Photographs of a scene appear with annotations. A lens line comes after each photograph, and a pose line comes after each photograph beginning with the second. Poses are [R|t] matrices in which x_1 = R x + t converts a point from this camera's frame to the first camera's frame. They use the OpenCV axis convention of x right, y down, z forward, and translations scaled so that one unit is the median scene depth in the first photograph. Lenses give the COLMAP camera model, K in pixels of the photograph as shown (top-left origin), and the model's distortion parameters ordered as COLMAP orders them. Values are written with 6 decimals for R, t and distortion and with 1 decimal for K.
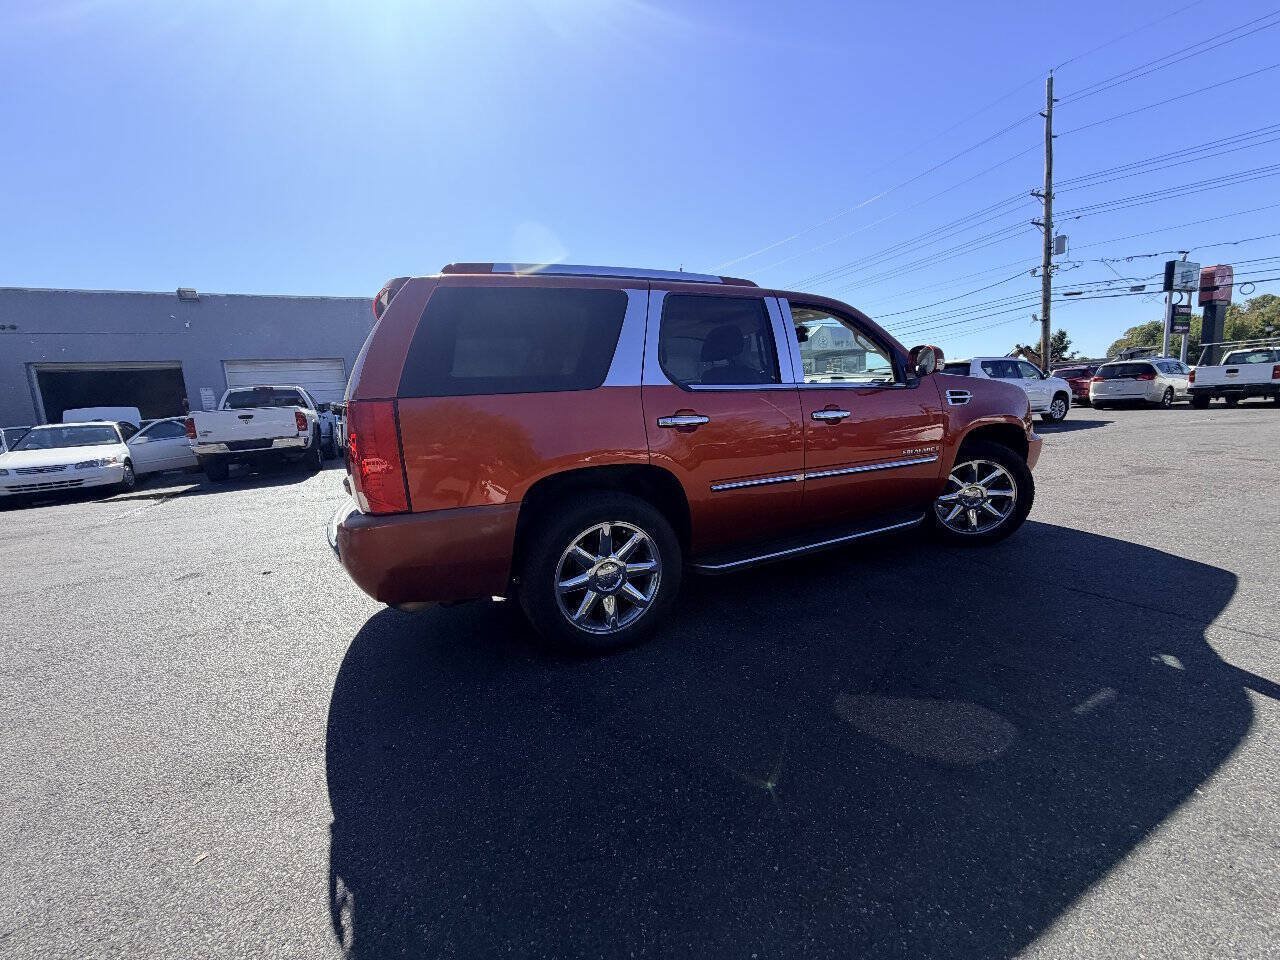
lens RADIAL K [[507.9, 0, 640.4], [0, 507.9, 479.0], [0, 0, 1]] dist [-0.000306, 0.000141]
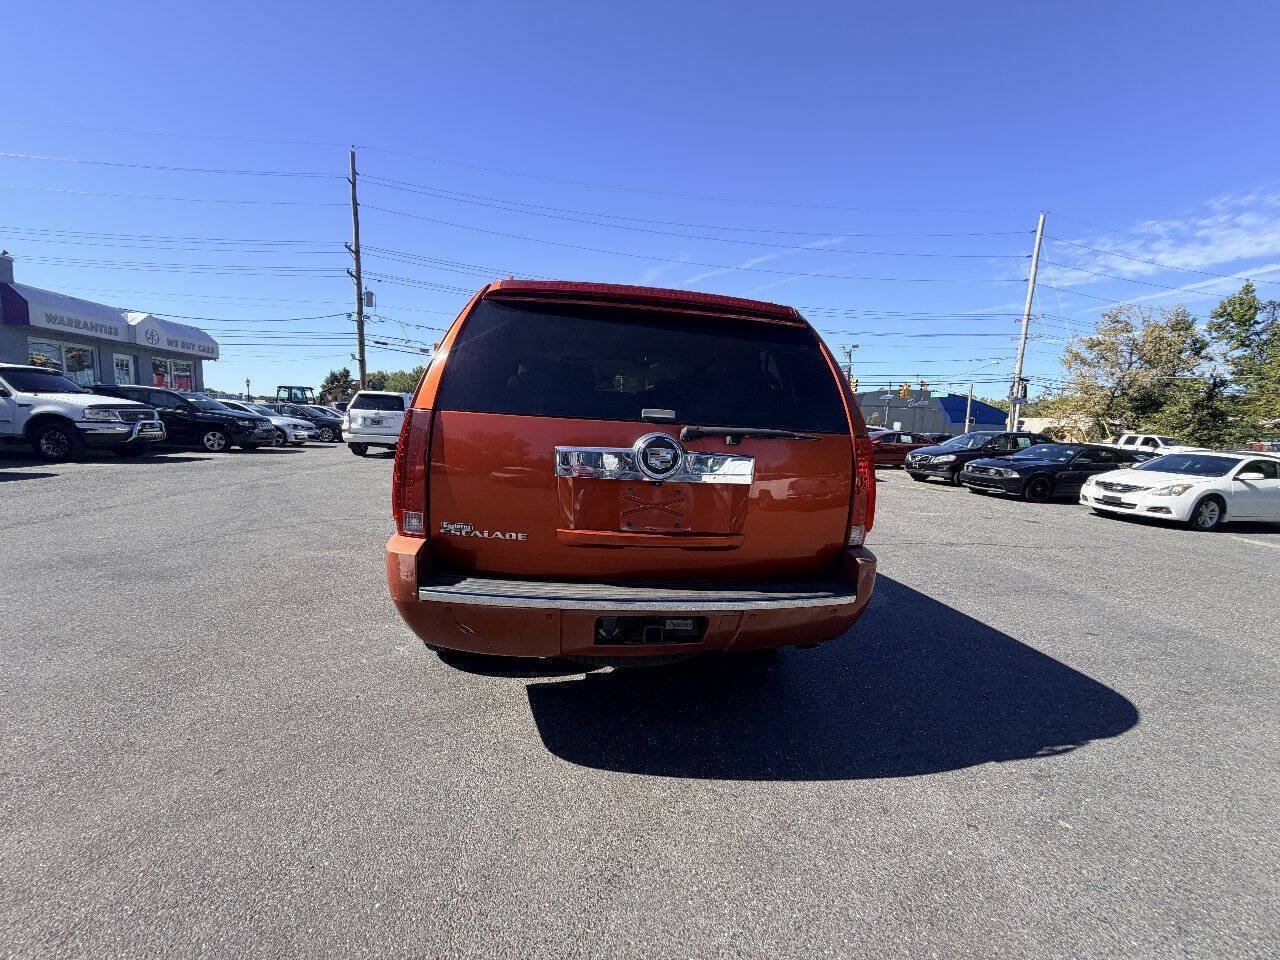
lens RADIAL K [[507.9, 0, 639.0], [0, 507.9, 481.3], [0, 0, 1]] dist [-0.000306, 0.000141]
pose [[0.302797, -0.036255, 0.952365, -0.321383], [0.077571, 0.996898, 0.013287, -0.021725], [-0.949893, 0.069853, 0.304670, 0.215408]]
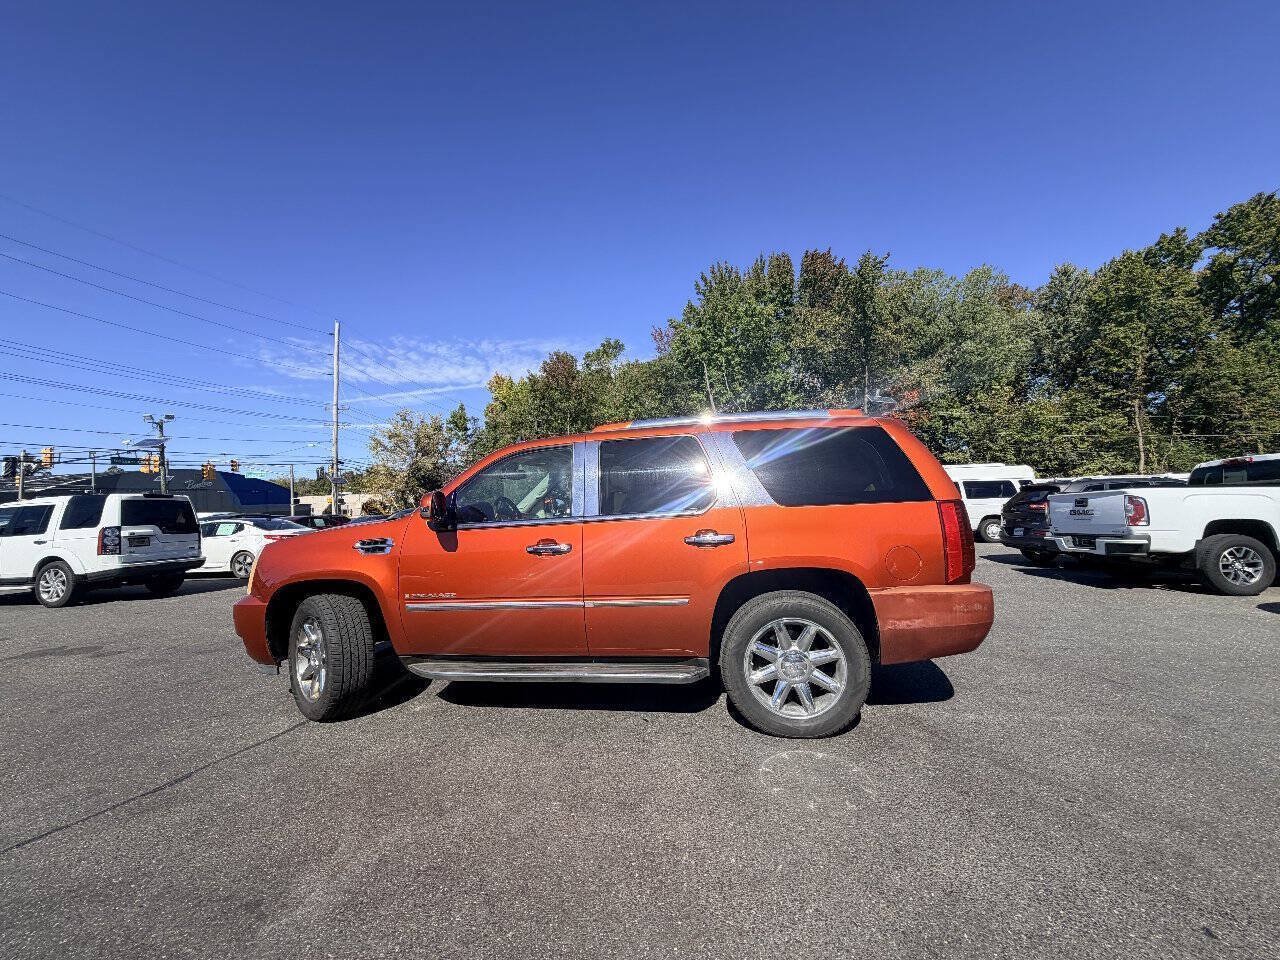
lens RADIAL K [[507.9, 0, 638.8], [0, 507.9, 483.2], [0, 0, 1]] dist [-0.000306, 0.000141]
pose [[-0.807400, 0.114482, 0.578791, -0.197738], [0.171352, 0.984211, 0.044361, -0.100764], [-0.564574, 0.134994, -0.814268, 0.659639]]
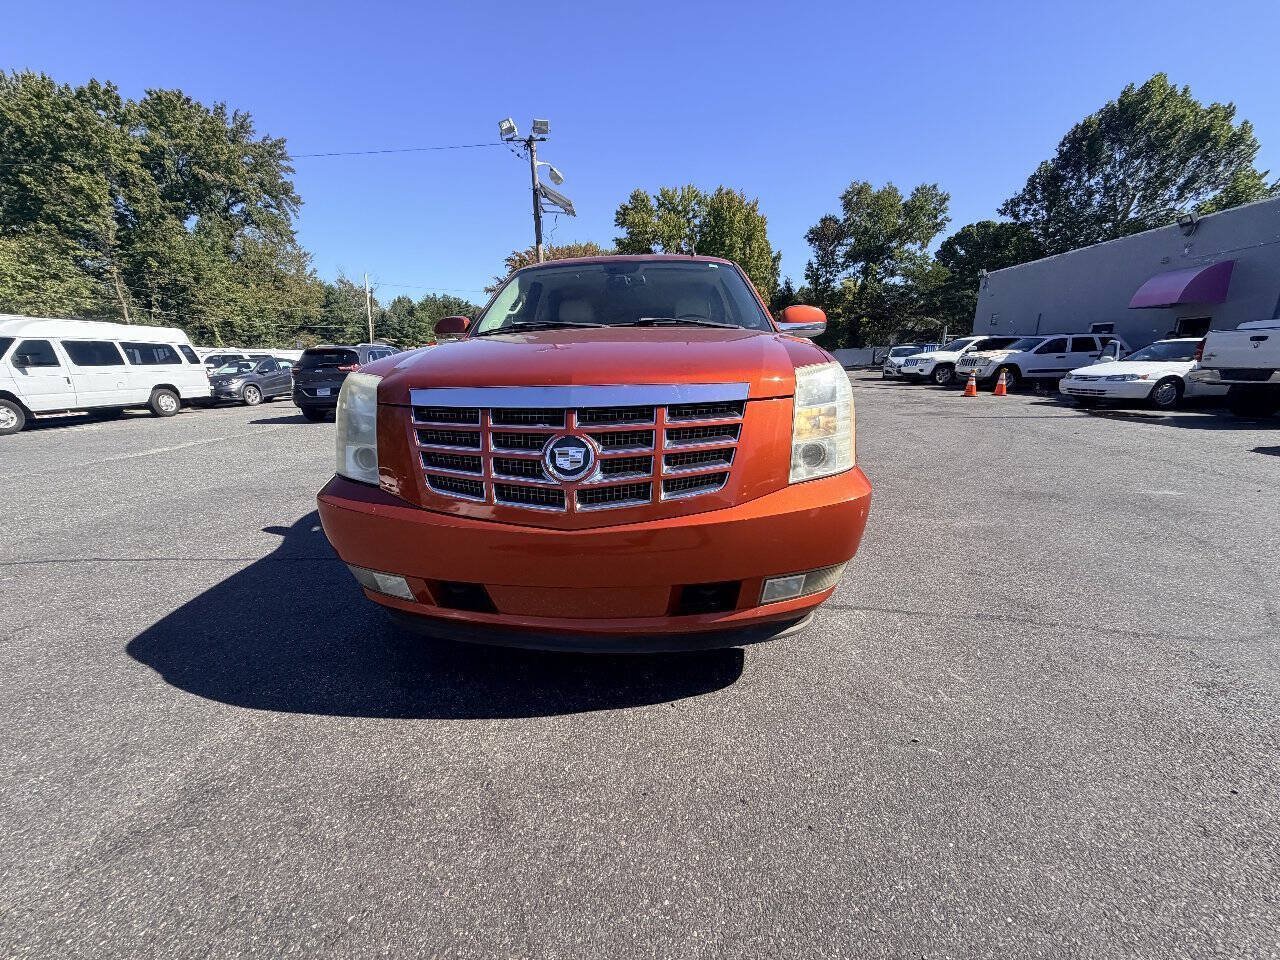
lens RADIAL K [[507.9, 0, 638.3], [0, 507.9, 482.1], [0, 0, 1]] dist [-0.000306, 0.000141]
pose [[-0.493497, 0.268439, -0.827286, 0.391873], [-0.090613, 0.930134, 0.355865, -0.104298], [0.865015, 0.250581, -0.434694, 0.551740]]
